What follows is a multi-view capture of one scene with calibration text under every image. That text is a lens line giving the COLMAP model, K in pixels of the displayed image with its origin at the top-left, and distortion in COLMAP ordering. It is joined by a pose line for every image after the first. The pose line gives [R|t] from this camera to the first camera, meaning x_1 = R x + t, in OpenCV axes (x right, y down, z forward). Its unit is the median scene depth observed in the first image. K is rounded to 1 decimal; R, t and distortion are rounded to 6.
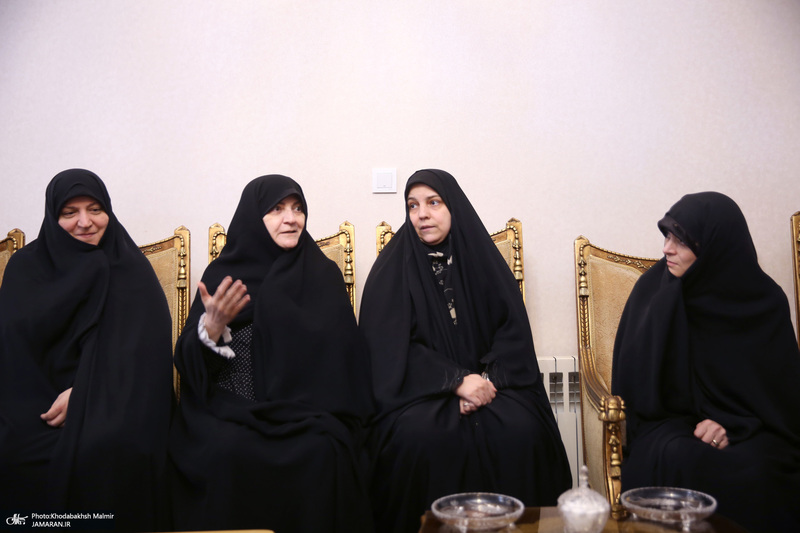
lens RADIAL K [[933.9, 0, 400.0], [0, 933.9, 266.5], [0, 0, 1]] dist [0.123443, 0.007812]
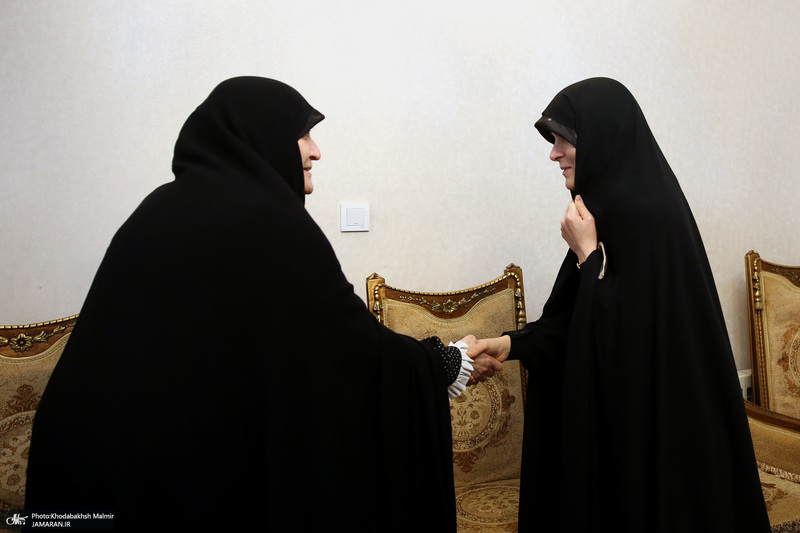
lens RADIAL K [[520.5, 0, 400.0], [0, 520.5, 266.5], [0, 0, 1]] dist [-0.001605, 0.004036]
pose [[0.996852, -0.004022, 0.079188, -0.012107], [0.001796, 0.999602, 0.028159, -0.056402], [-0.079269, -0.027928, 0.996462, 0.495534]]
